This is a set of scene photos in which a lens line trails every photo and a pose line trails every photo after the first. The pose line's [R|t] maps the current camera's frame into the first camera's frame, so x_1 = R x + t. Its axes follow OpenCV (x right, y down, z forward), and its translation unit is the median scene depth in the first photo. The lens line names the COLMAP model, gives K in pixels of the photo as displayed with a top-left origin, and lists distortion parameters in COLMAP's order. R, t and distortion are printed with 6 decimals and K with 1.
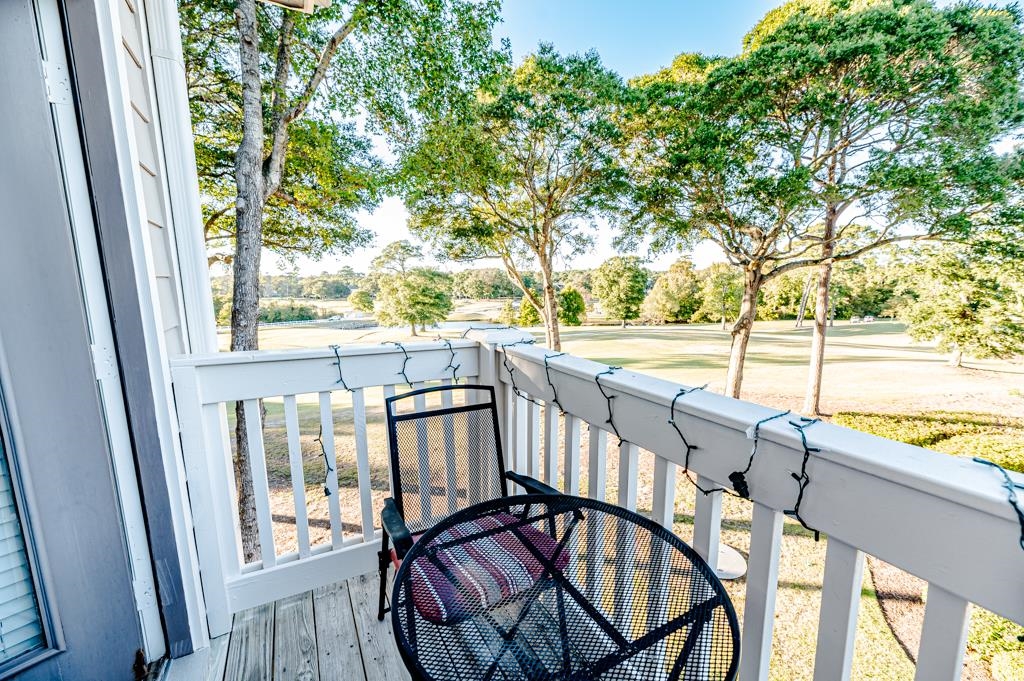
lens RADIAL K [[405.0, 0, 513.5], [0, 405.0, 338.6], [0, 0, 1]] dist [0.000995, 0.000146]
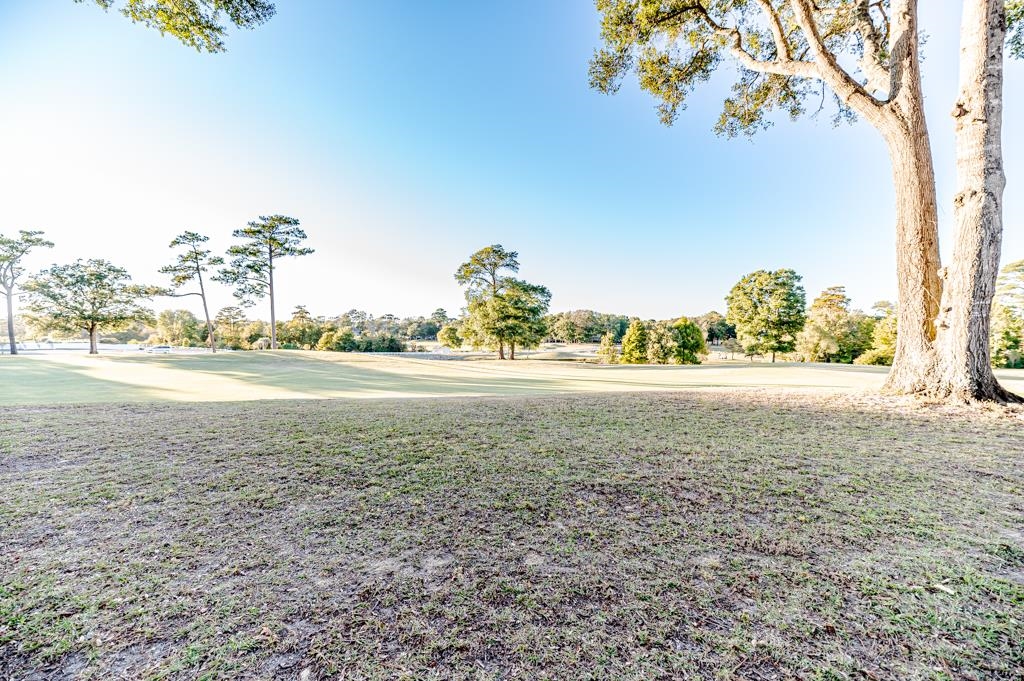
lens RADIAL K [[405.0, 0, 510.3], [0, 405.0, 338.7], [0, 0, 1]] dist [0.000995, 0.000146]
pose [[0.975686, 0.025424, -0.217696, -0.052669], [-0.053598, 0.990769, -0.124513, 0.061748], [0.212521, 0.133154, 0.968042, 0.211259]]
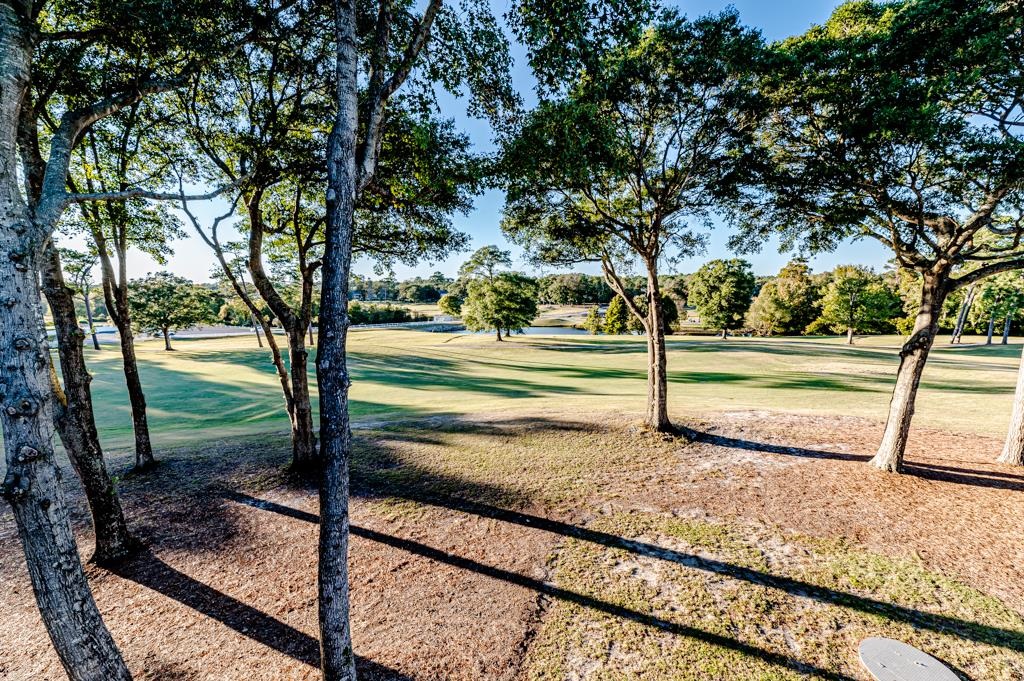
lens RADIAL K [[405.0, 0, 513.1], [0, 405.0, 341.1], [0, 0, 1]] dist [0.000995, 0.000146]
pose [[0.979339, 0.030211, -0.199957, -0.011209], [-0.031585, 0.999494, -0.003688, -0.003247], [0.199745, 0.009927, 0.979798, 0.023448]]
